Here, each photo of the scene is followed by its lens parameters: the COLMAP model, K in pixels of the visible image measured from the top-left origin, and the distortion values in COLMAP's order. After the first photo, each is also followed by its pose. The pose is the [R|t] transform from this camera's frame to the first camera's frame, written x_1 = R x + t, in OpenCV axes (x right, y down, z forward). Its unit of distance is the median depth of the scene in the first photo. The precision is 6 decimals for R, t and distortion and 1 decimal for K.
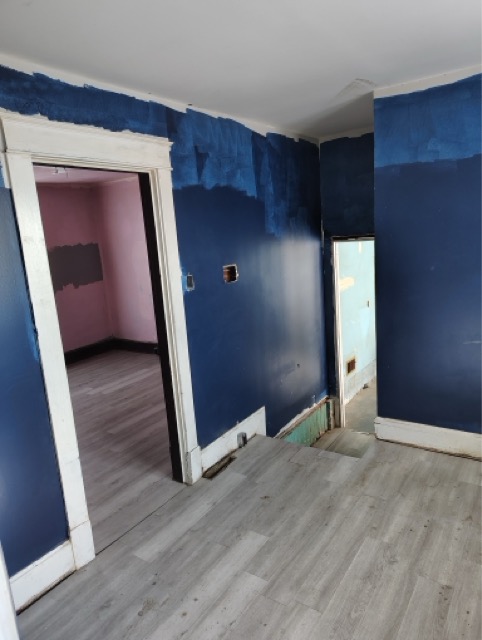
lens RADIAL K [[439.2, 0, 243.3], [0, 439.2, 321.2], [0, 0, 1]] dist [0.048797, -0.048150]
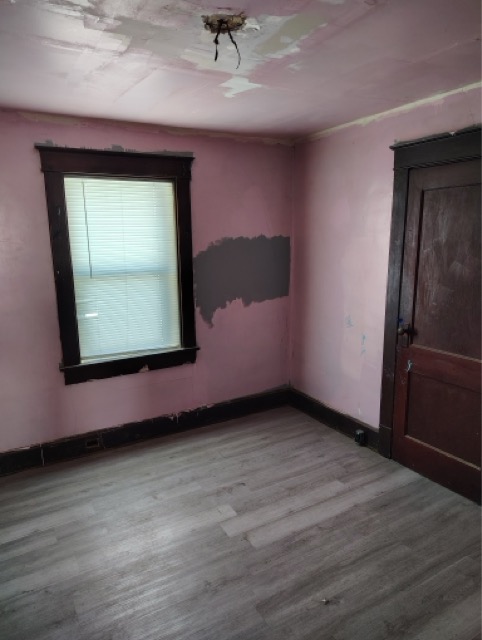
lens RADIAL K [[439.2, 0, 240.4], [0, 439.2, 320.9], [0, 0, 1]] dist [0.048797, -0.048150]
pose [[0.904088, 0.152174, -0.399335, -0.133579], [-0.144668, 0.988263, 0.049070, -0.083685], [0.402115, 0.013407, 0.915491, 0.427244]]
